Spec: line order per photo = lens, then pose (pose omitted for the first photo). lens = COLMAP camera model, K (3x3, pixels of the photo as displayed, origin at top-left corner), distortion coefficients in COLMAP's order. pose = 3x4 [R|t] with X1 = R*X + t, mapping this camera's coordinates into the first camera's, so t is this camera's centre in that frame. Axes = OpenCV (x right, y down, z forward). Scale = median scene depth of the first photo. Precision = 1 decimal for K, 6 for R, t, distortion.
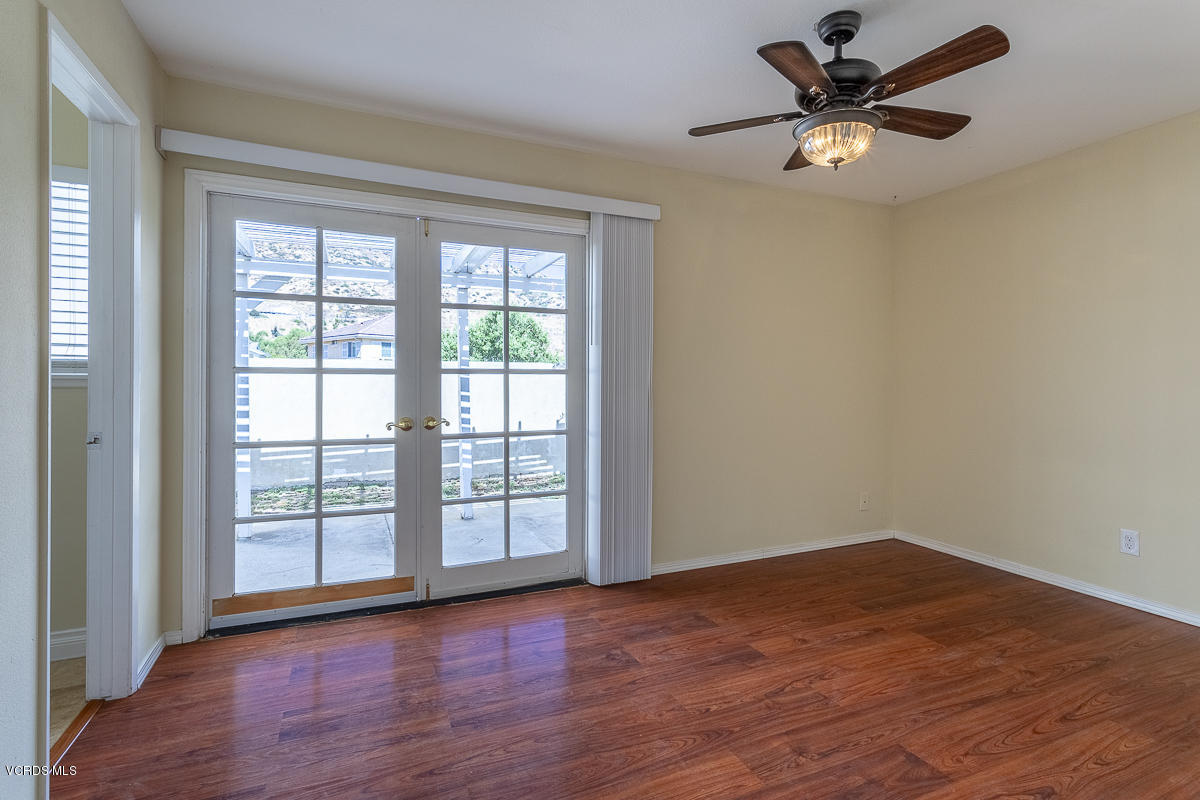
lens RADIAL K [[580.1, 0, 599.1], [0, 580.1, 392.2], [0, 0, 1]] dist [-0.000260, -0.000181]
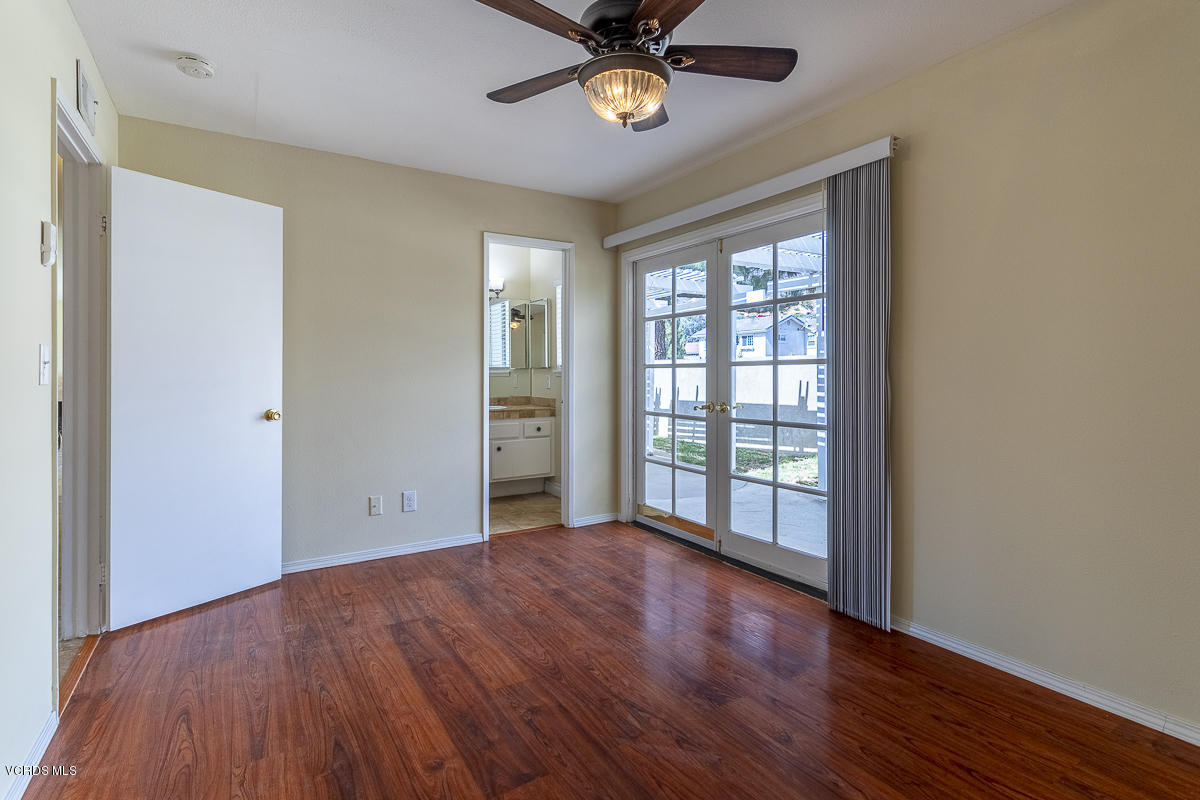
lens RADIAL K [[587.5, 0, 618.3], [0, 587.5, 394.2], [0, 0, 1]] dist [0.003556, -0.000095]
pose [[0.158461, 0.034163, -0.986774, 0.987825], [-0.012014, 0.999394, 0.032670, -0.014470], [0.987292, 0.006678, 0.158775, 0.662478]]
